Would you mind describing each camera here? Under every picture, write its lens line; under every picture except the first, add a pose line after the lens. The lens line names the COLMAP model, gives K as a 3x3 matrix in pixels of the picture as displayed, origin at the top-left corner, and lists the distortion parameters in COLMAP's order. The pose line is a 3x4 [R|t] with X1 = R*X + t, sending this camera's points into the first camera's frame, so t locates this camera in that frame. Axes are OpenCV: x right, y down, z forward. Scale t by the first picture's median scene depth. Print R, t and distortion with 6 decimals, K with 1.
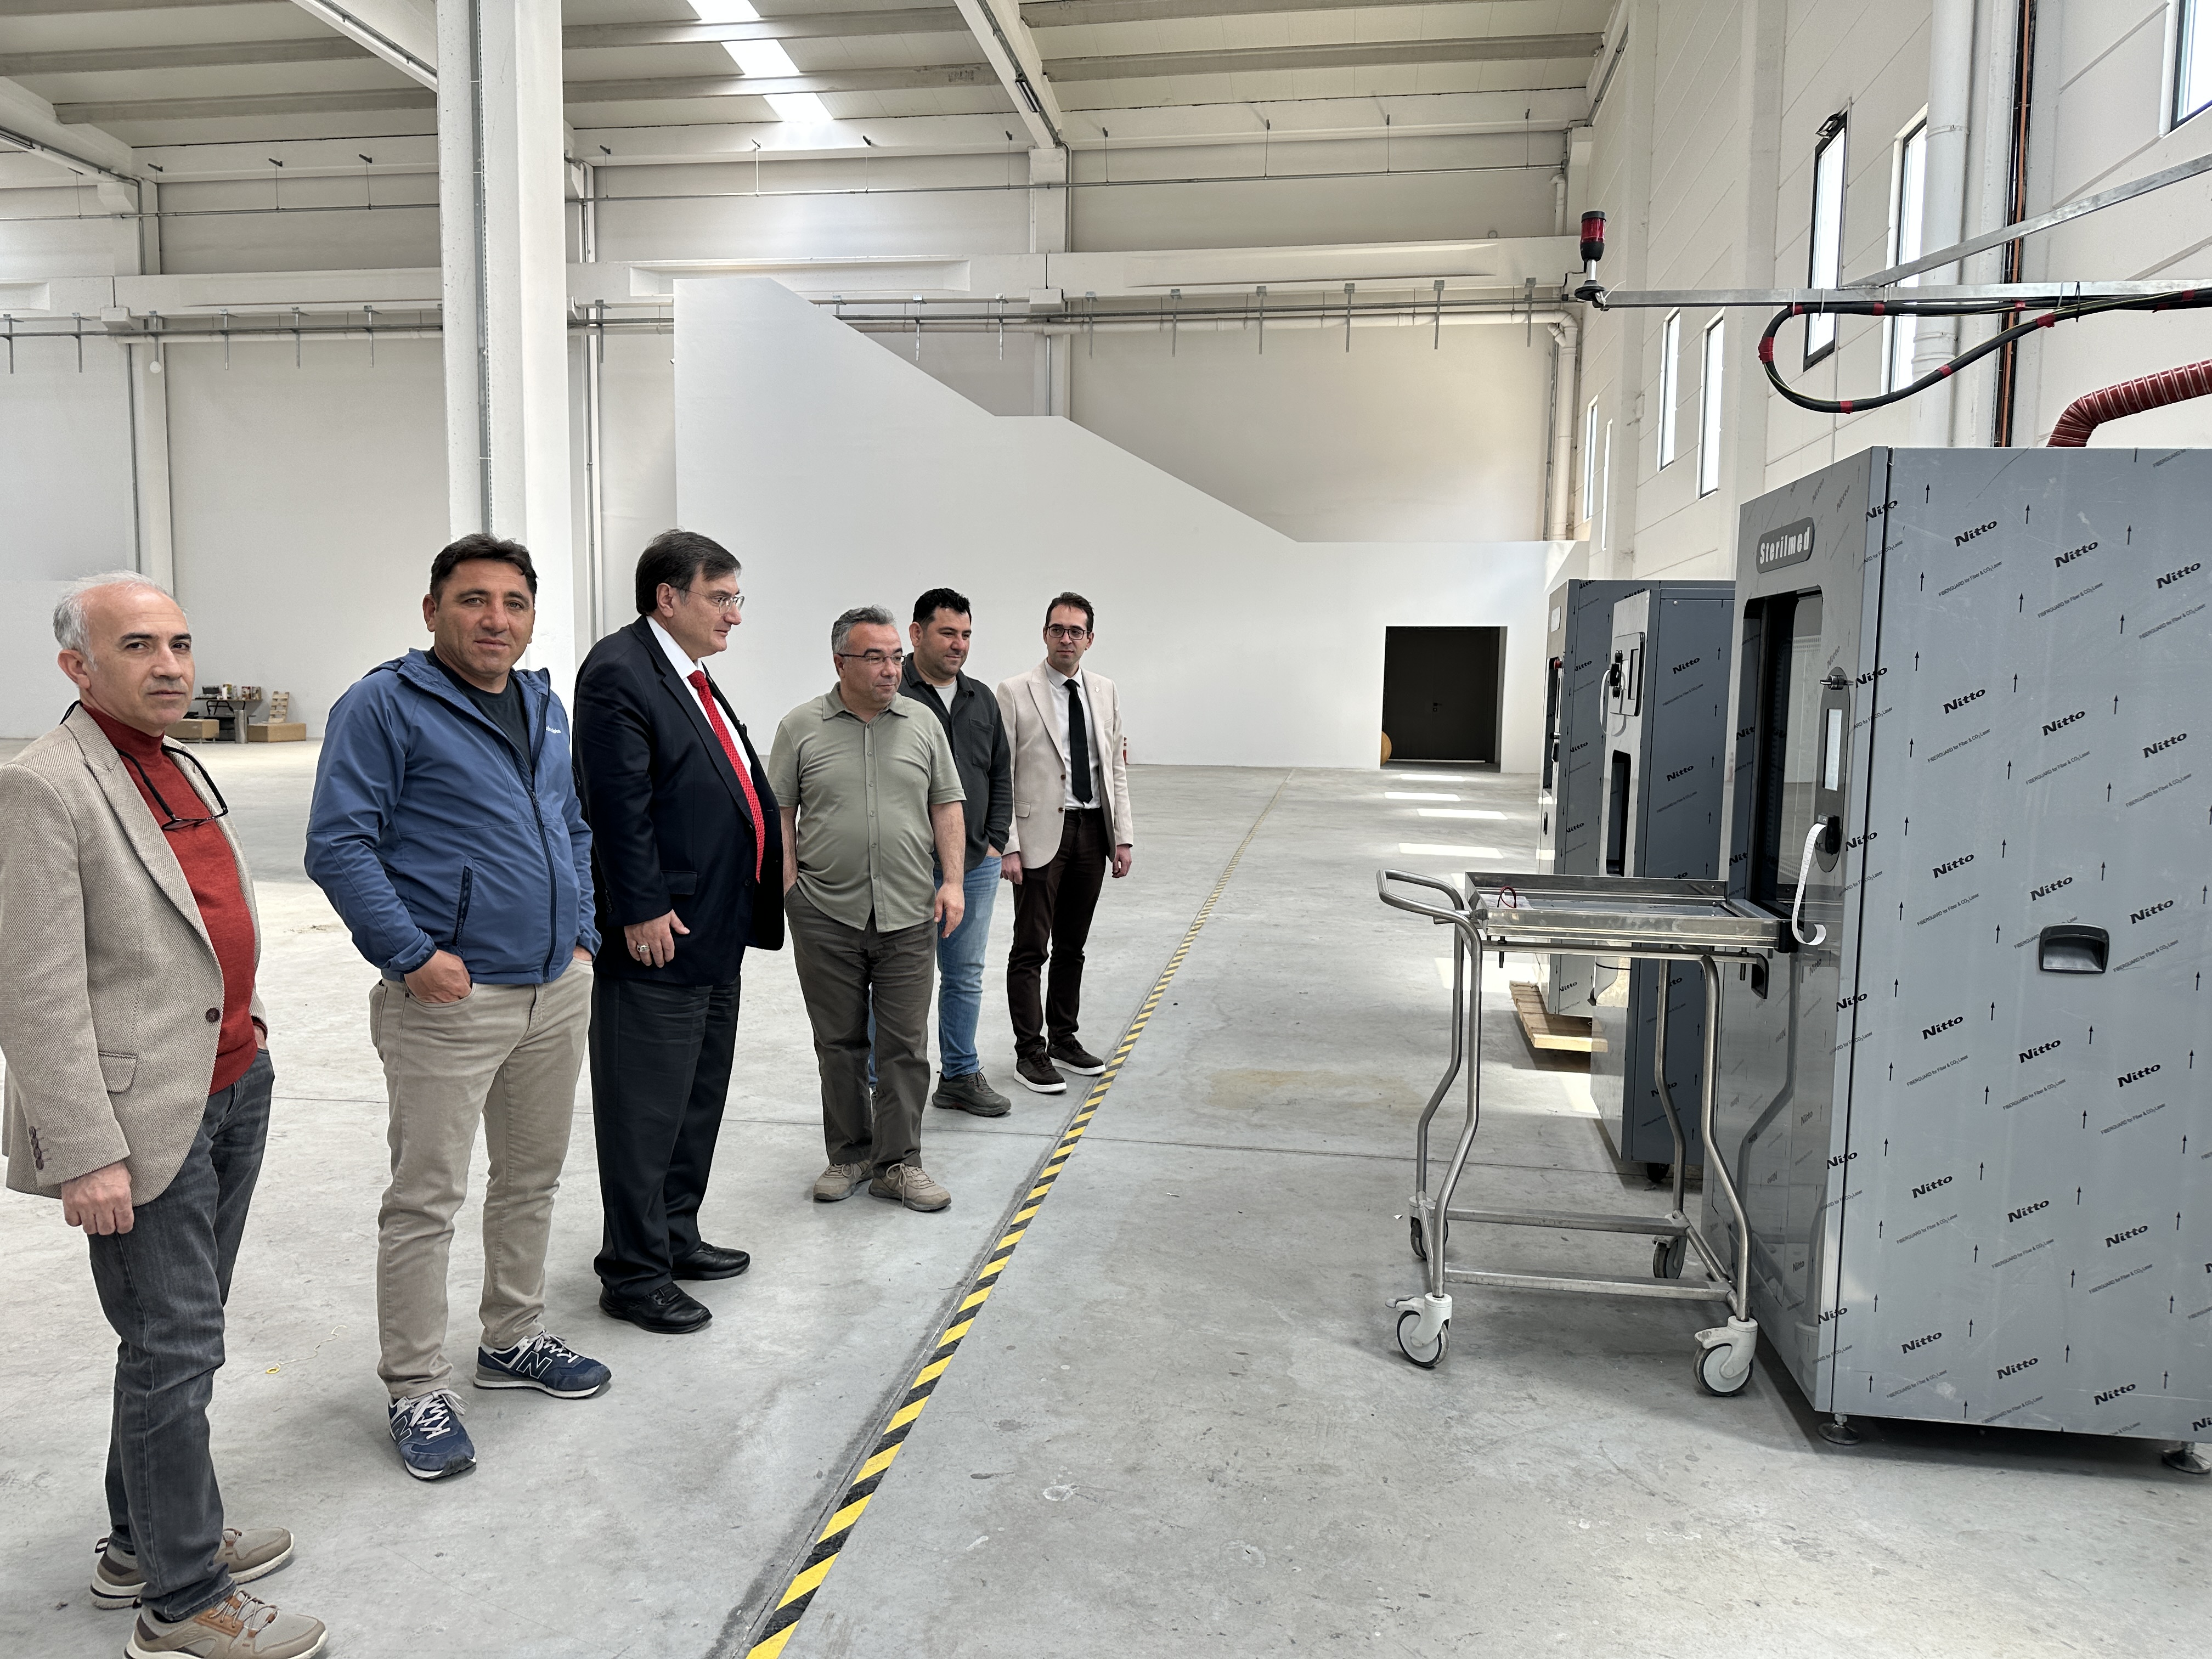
lens RADIAL K [[1555.7, 0, 1113.1], [0, 1555.7, 835.3], [0, 0, 1]] dist [0.046415, -0.063999]
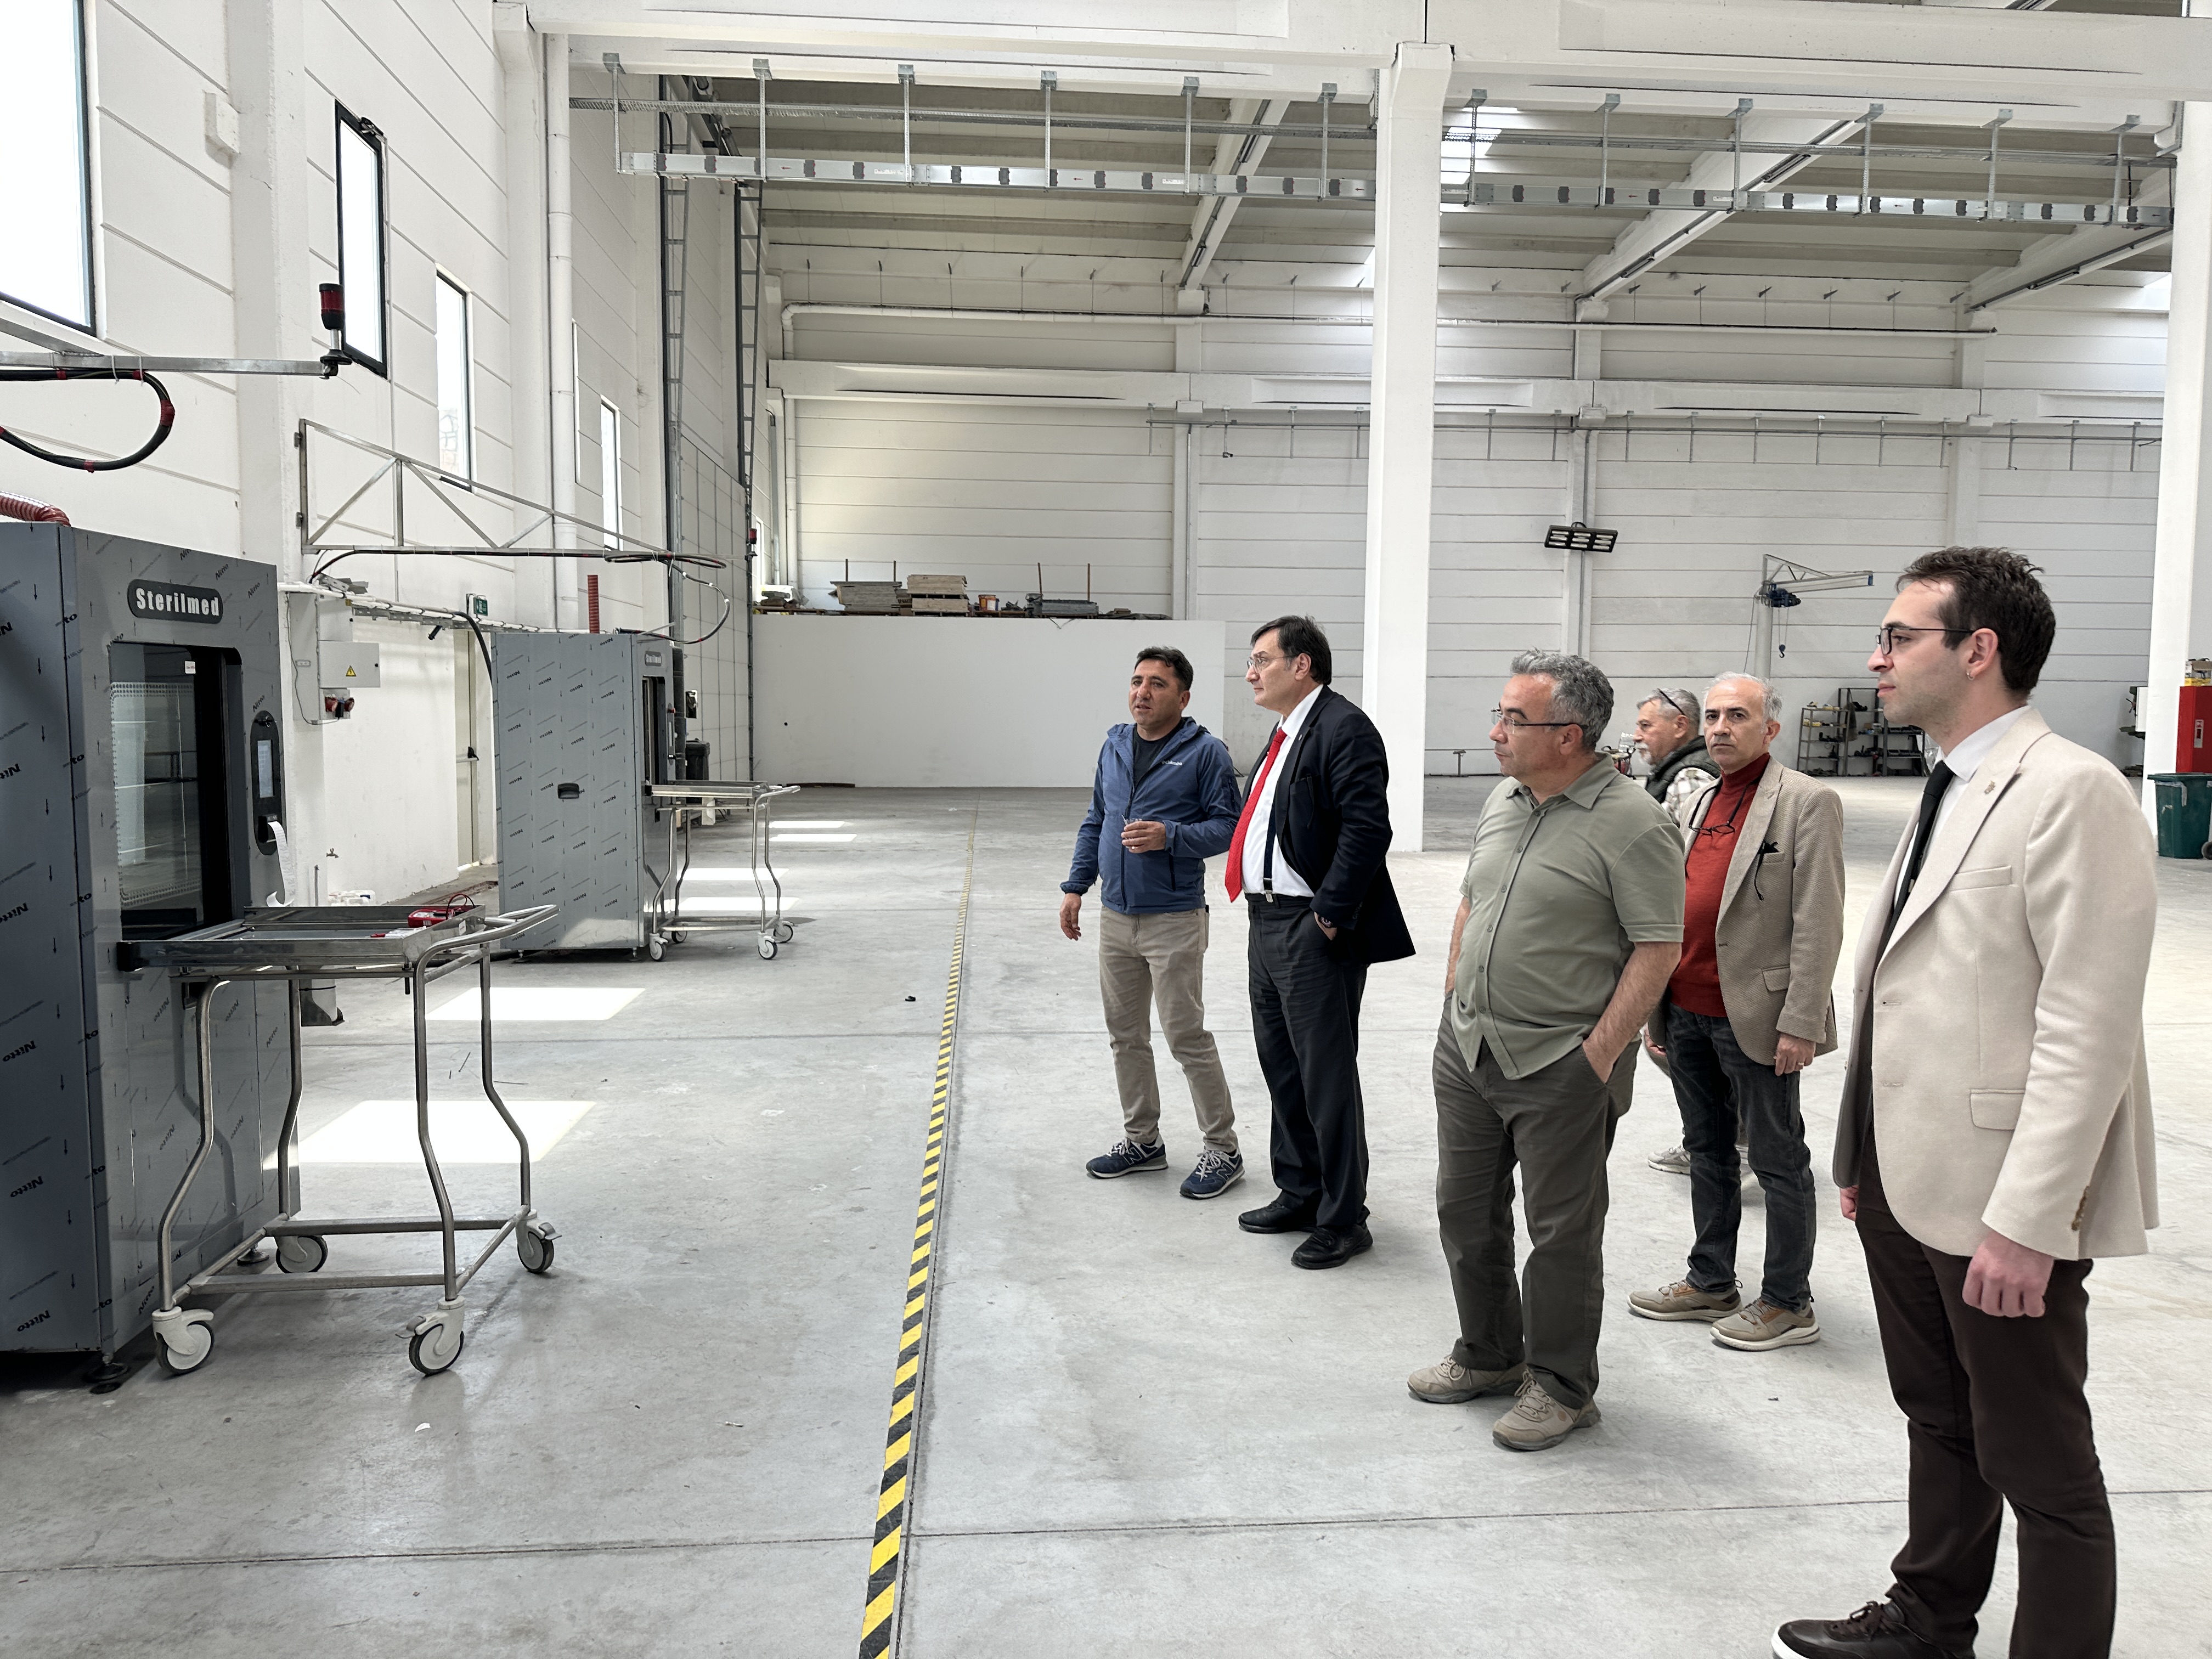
lens RADIAL K [[1543.9, 0, 1119.8], [0, 1543.9, 836.9], [0, 0, 1]] dist [0.066813, -0.082445]
pose [[-0.971895, 0.001336, -0.235413, 0.025274], [-0.043002, 0.982152, 0.183106, -0.166091], [0.231456, 0.188083, -0.954491, 1.477407]]
